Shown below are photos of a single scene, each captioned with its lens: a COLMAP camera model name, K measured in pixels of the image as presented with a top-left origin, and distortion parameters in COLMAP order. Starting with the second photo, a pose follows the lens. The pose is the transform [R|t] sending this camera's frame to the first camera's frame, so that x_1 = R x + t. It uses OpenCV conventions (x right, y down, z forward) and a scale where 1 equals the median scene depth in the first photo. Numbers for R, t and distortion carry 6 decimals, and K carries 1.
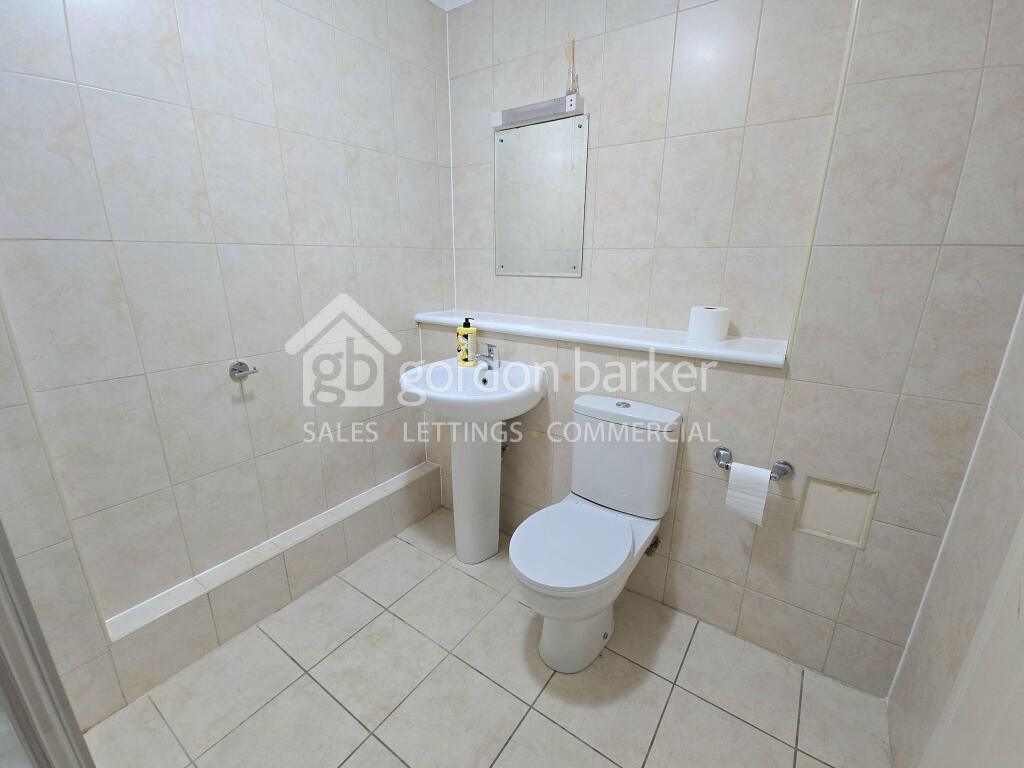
lens RADIAL K [[434.1, 0, 512.9], [0, 434.1, 386.0], [0, 0, 1]] dist [0.000883, 0.000193]
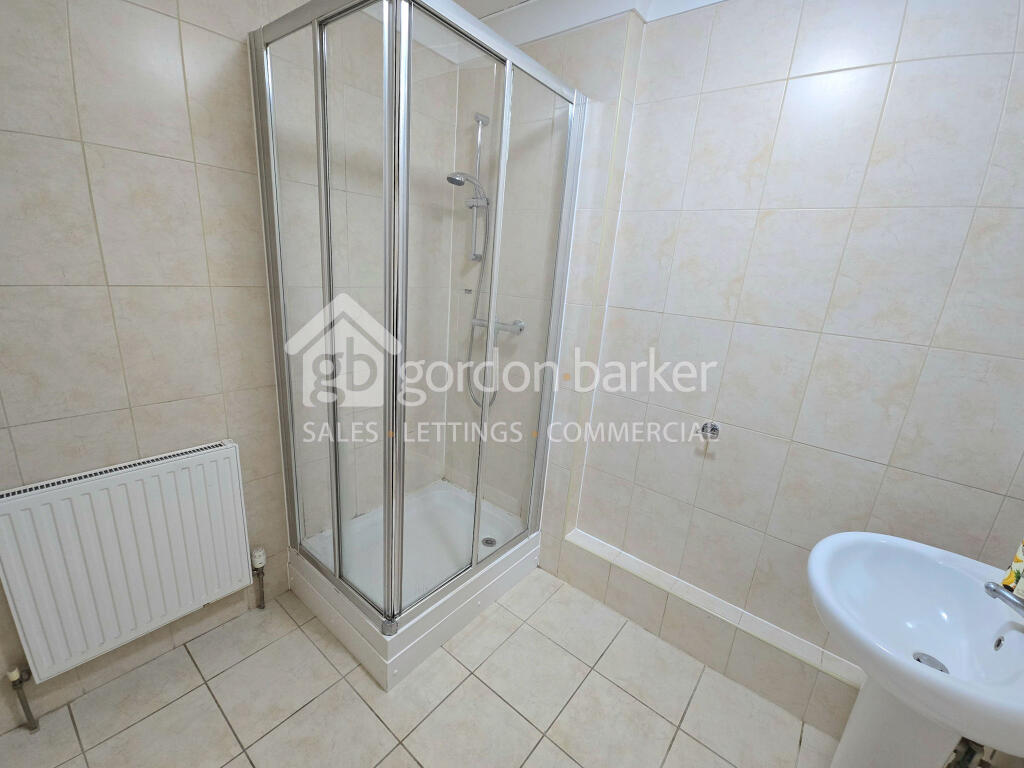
lens RADIAL K [[434.1, 0, 510.6], [0, 434.1, 390.3], [0, 0, 1]] dist [0.000883, 0.000193]
pose [[-0.060128, 0.267827, -0.961589, 0.438401], [-0.361803, 0.891978, 0.271062, -0.240179], [0.930313, 0.364204, 0.043267, 0.429324]]
